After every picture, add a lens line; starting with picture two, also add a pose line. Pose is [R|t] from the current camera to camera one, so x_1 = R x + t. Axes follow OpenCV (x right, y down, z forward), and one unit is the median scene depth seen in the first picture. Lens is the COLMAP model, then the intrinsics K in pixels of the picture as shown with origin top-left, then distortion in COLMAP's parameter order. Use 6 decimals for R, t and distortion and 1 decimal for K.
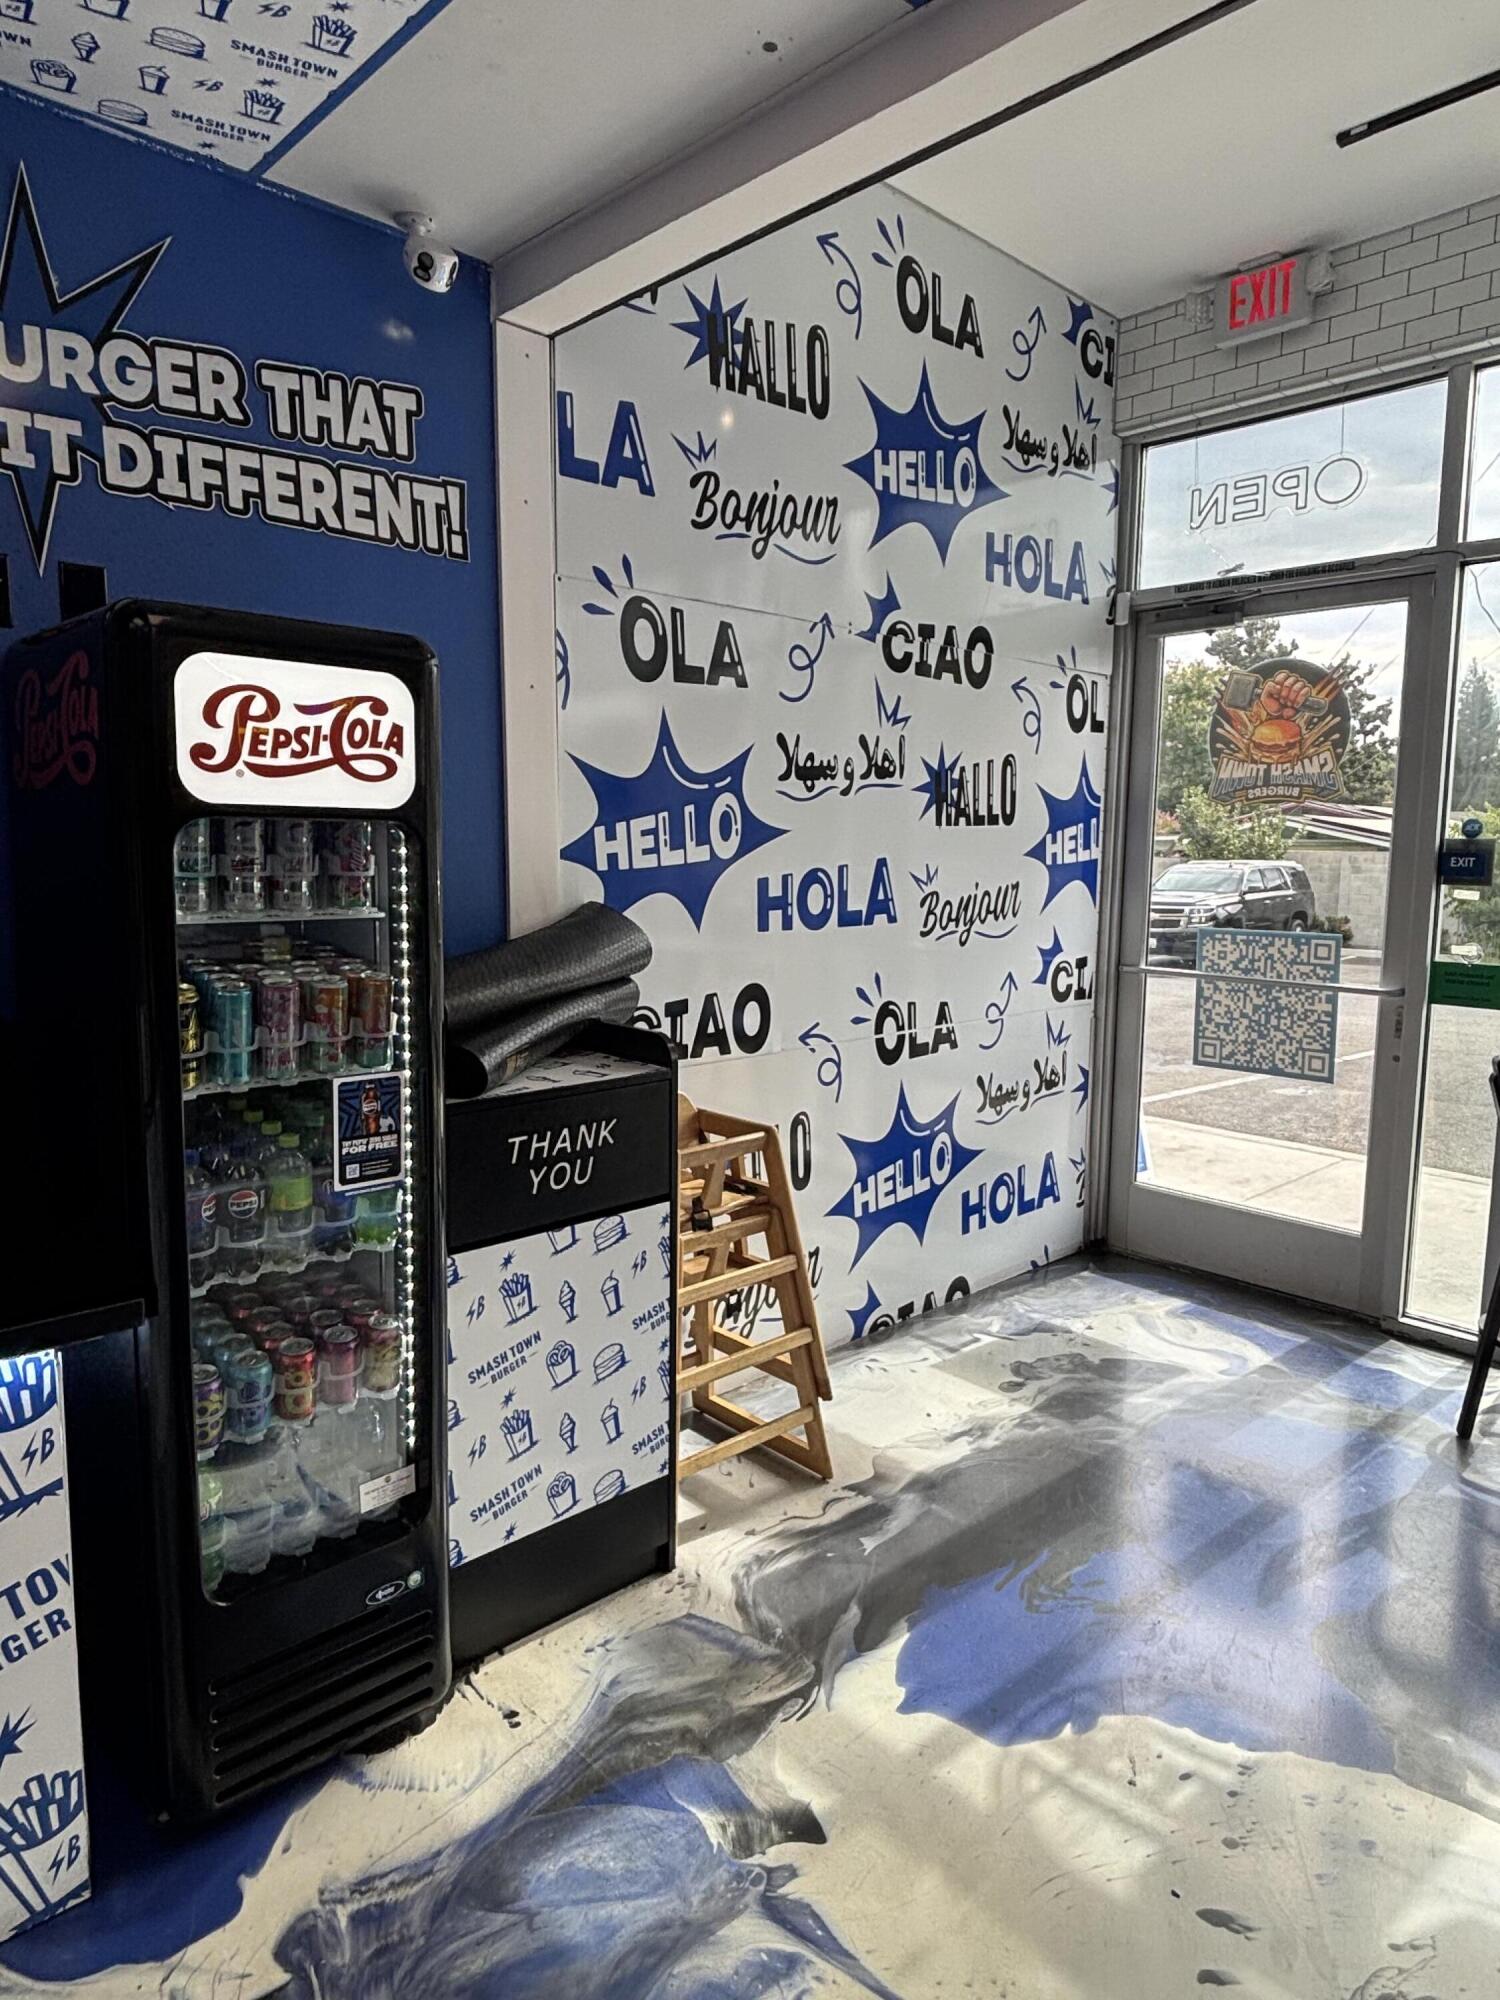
lens RADIAL K [[1236.1, 0, 760.6], [0, 1236.1, 998.4], [0, 0, 1]] dist [0.013431, -0.023690]
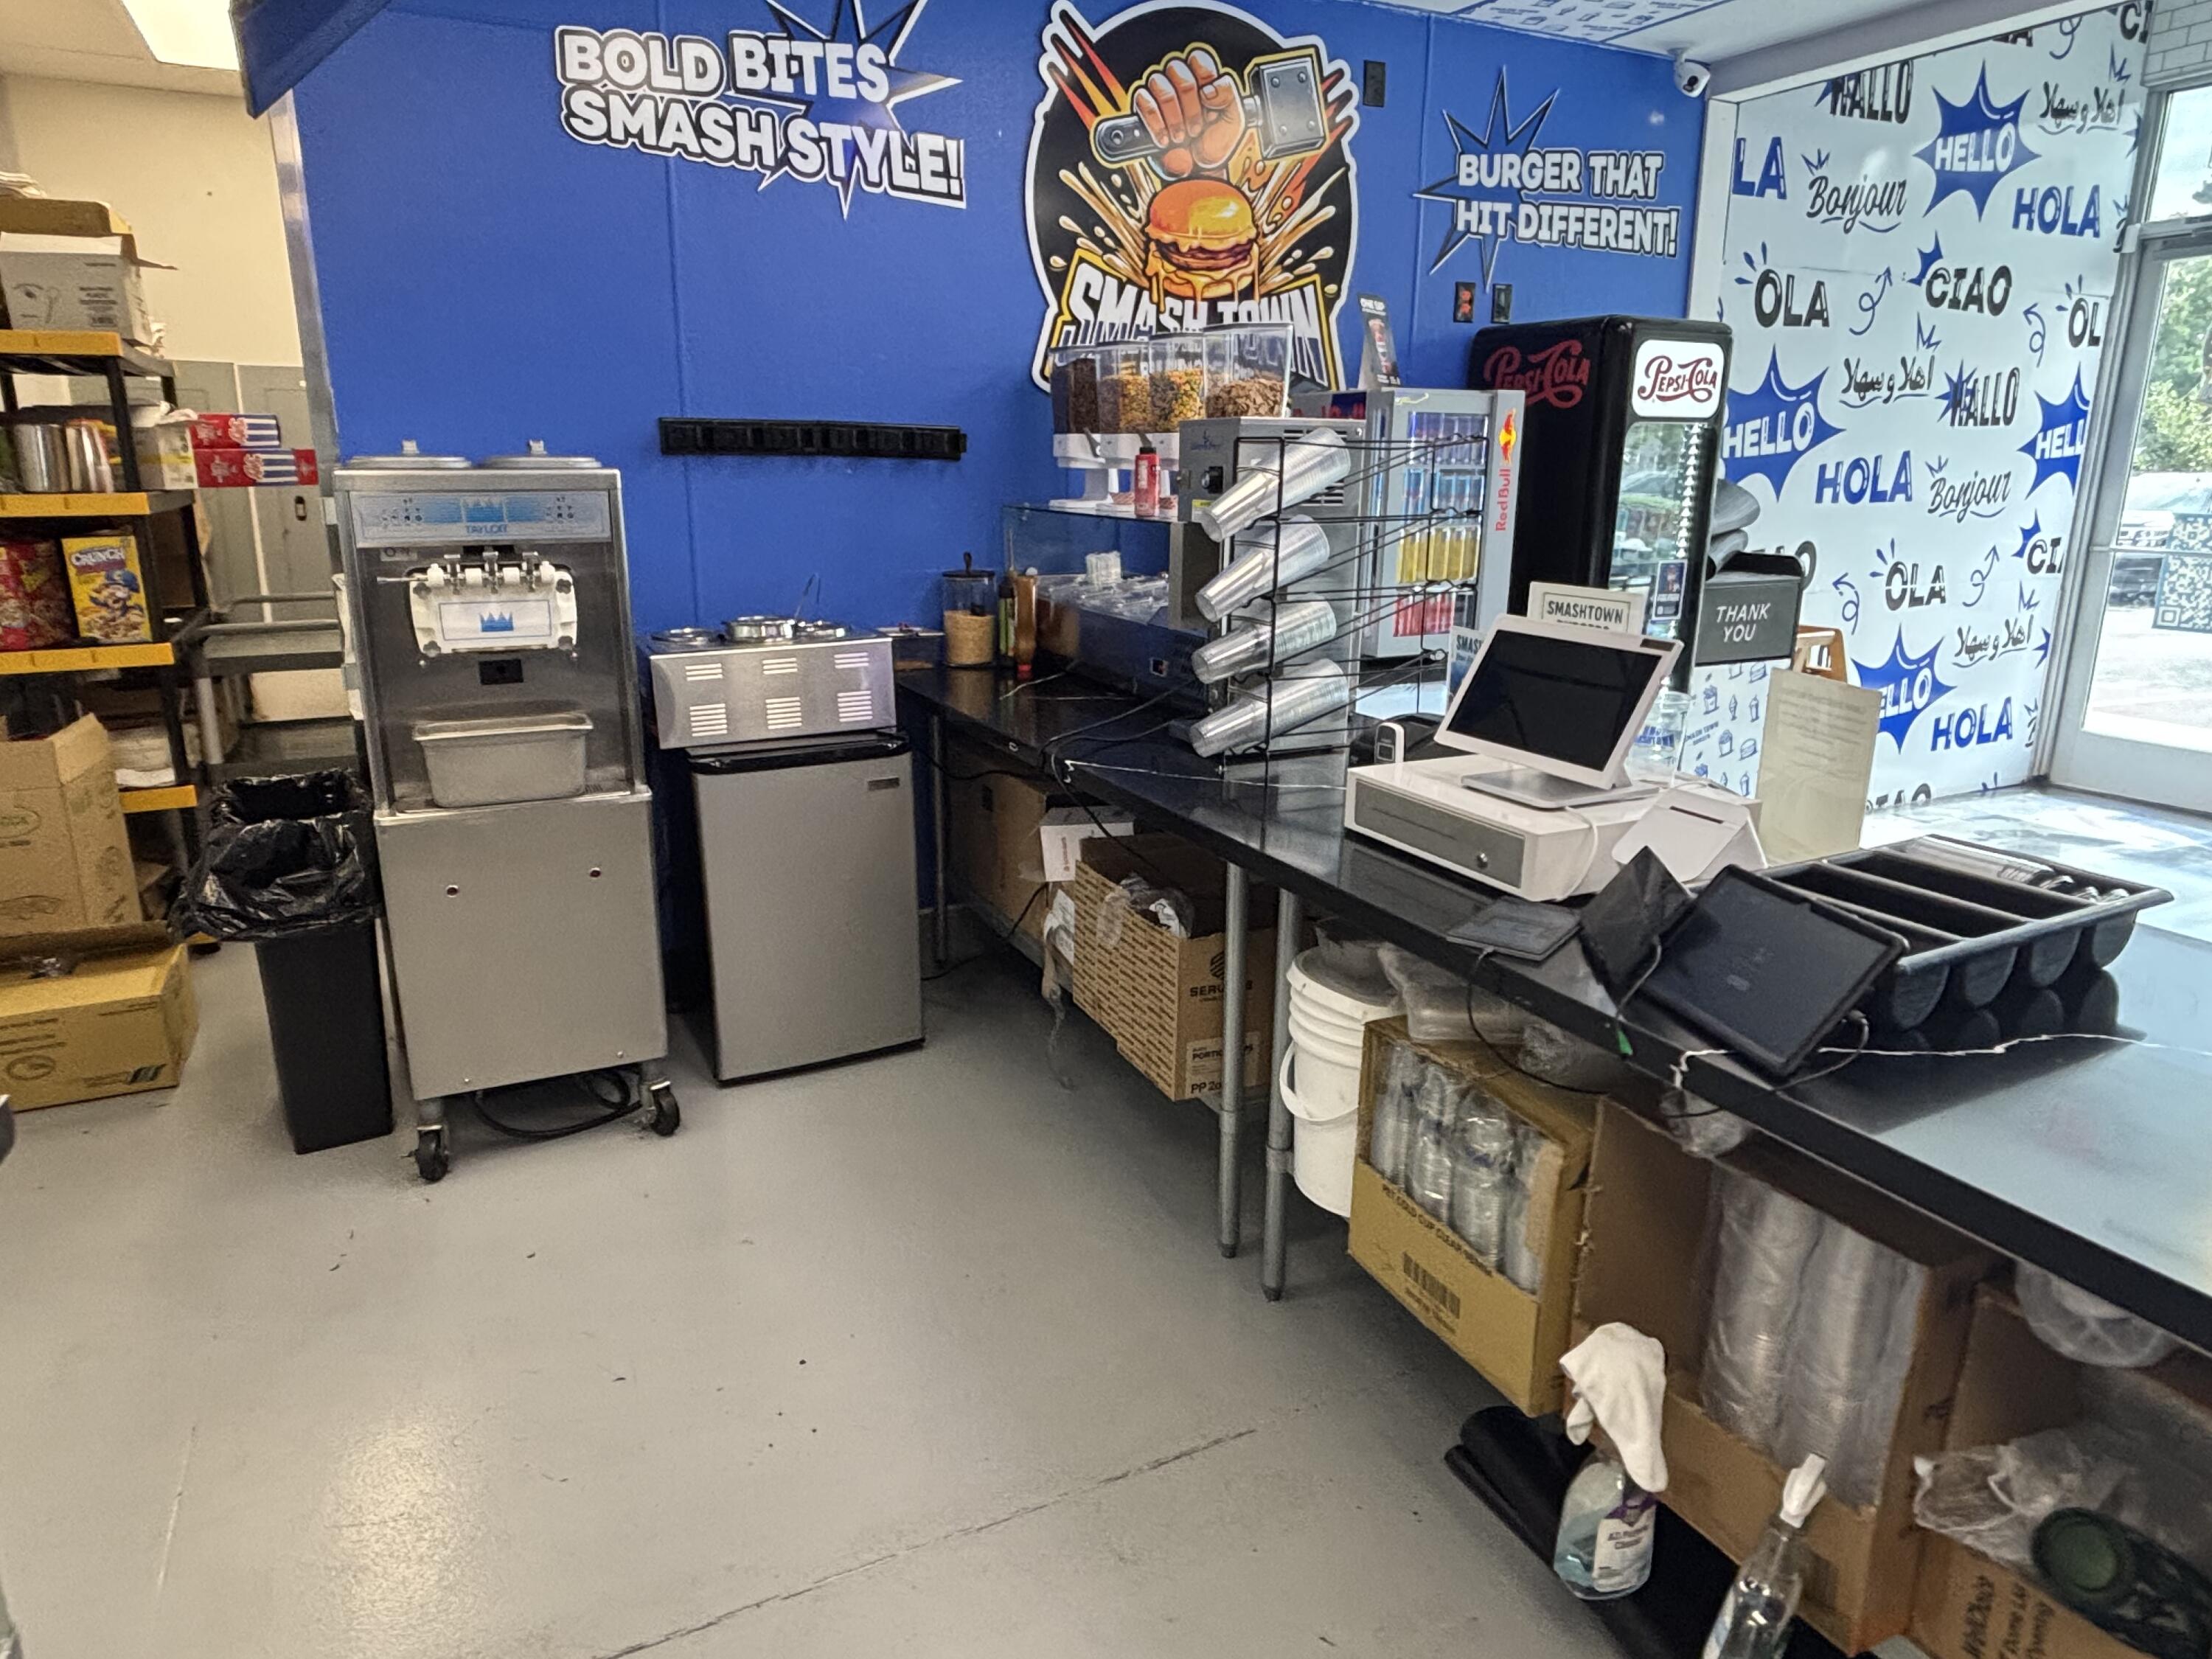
lens RADIAL K [[1367.1, 0, 1103.7], [0, 1367.1, 809.6], [0, 0, 1]] dist [0.013431, -0.023690]
pose [[0.955225, 0.065795, -0.288474, -0.328236], [-0.029728, 0.991371, 0.127671, 0.126515], [0.294385, -0.113378, 0.948938, -0.829683]]
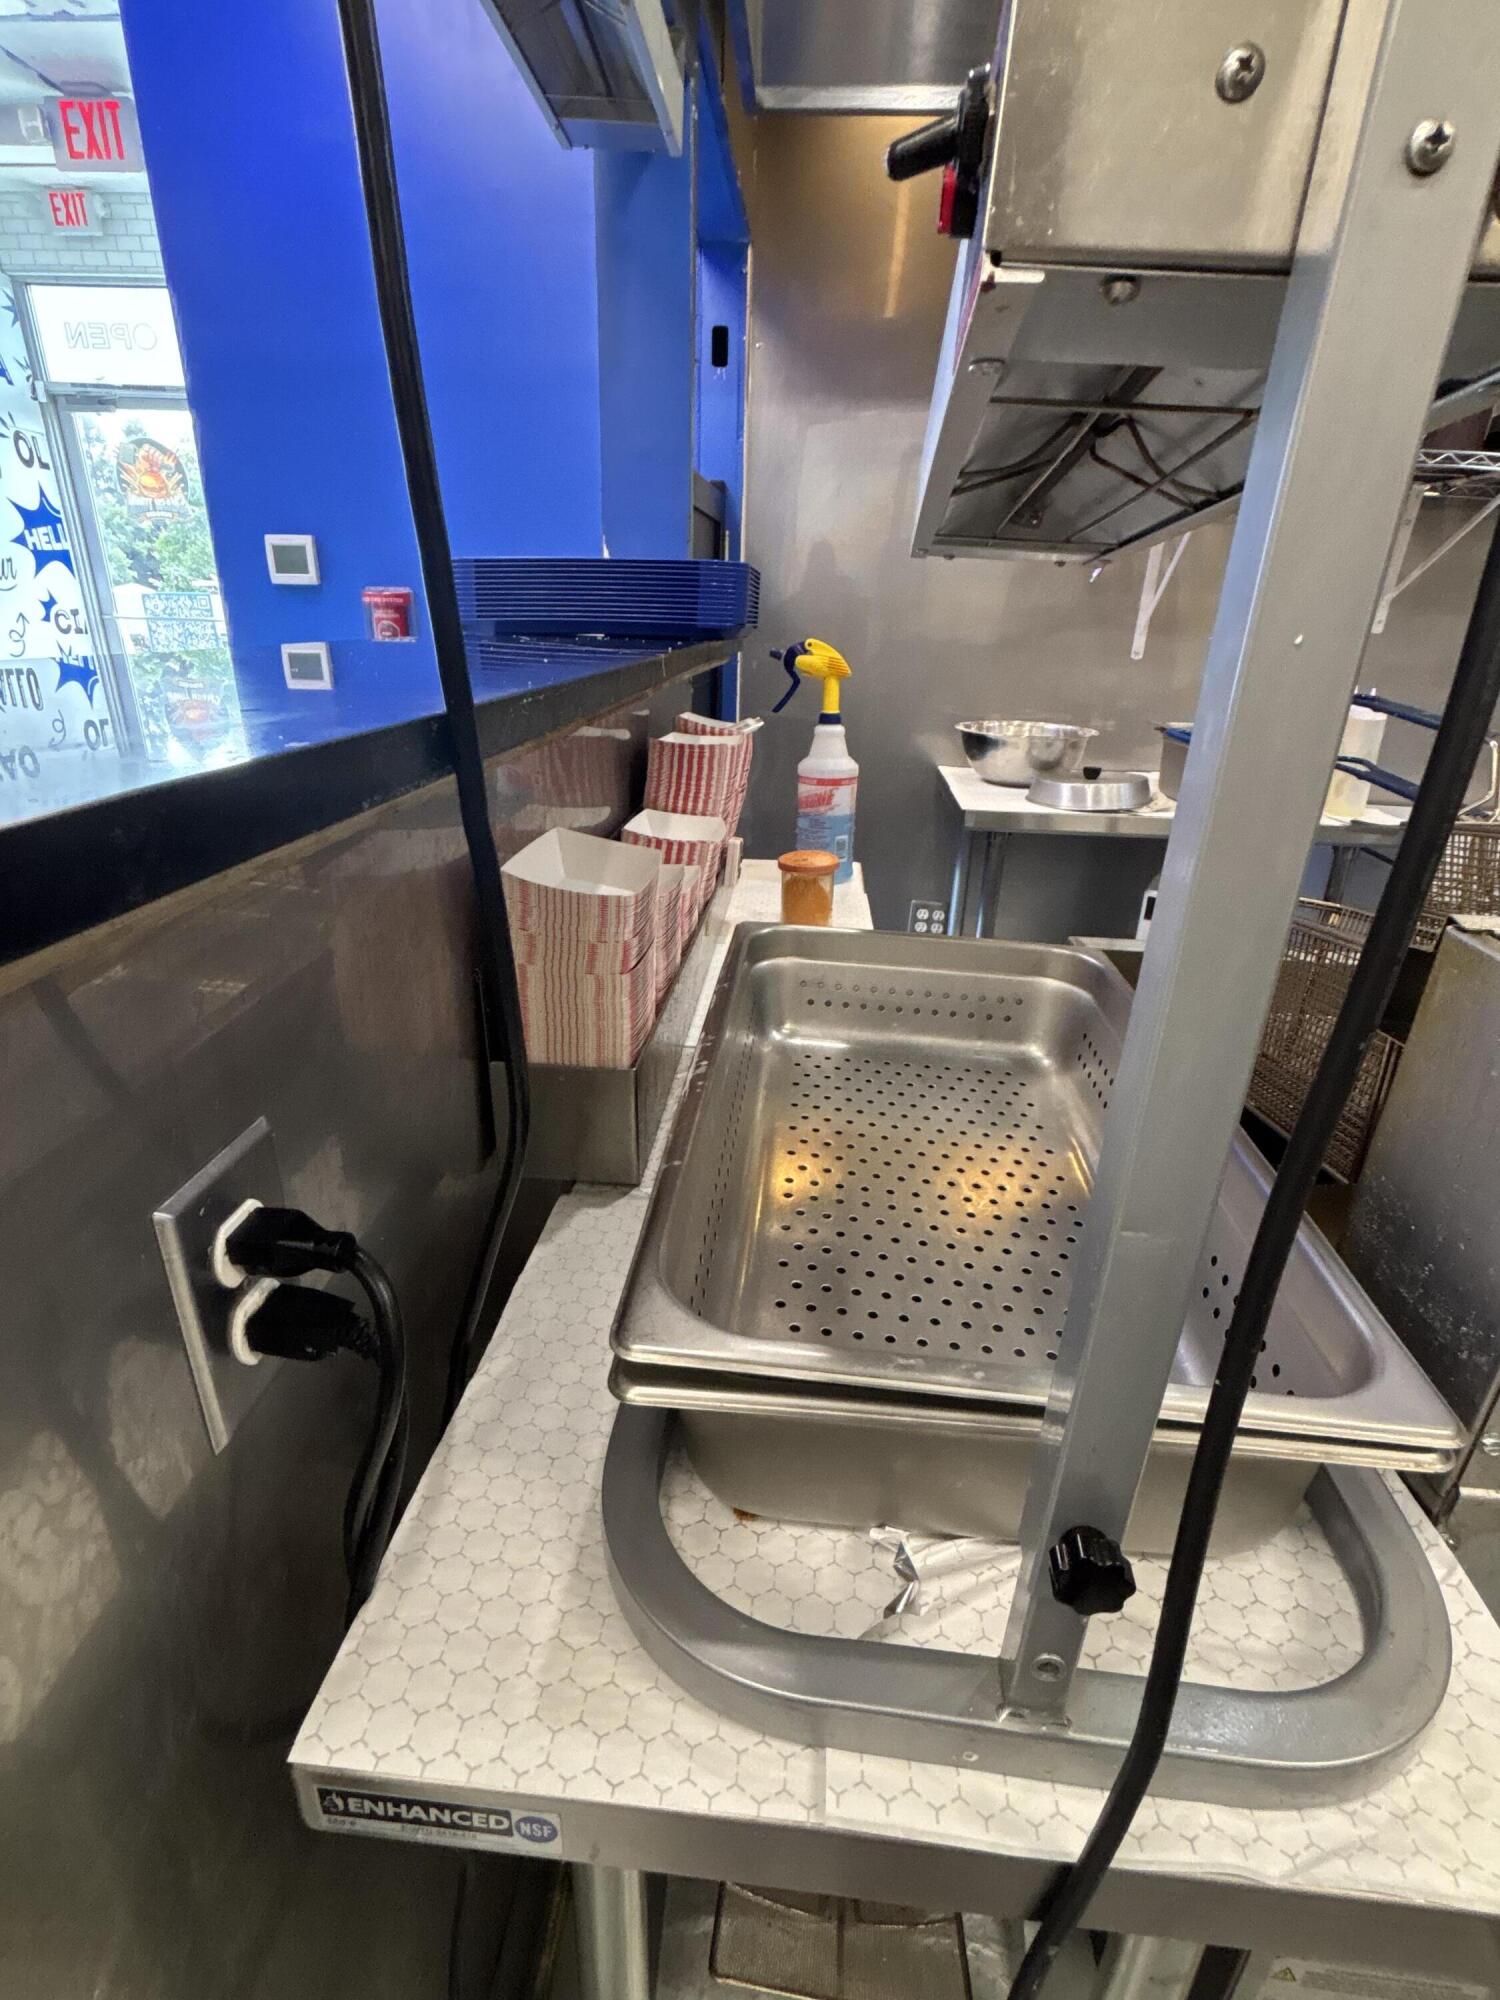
lens RADIAL K [[919.3, 0, 764.1], [0, 919.3, 1005.6], [0, 0, 1]] dist [-0.005015, 0.001947]
pose [[0.734629, -0.249798, 0.630810, 0.013693], [0.056963, 0.949181, 0.309534, 0.232069], [-0.676073, -0.191460, 0.711525, -1.086035]]
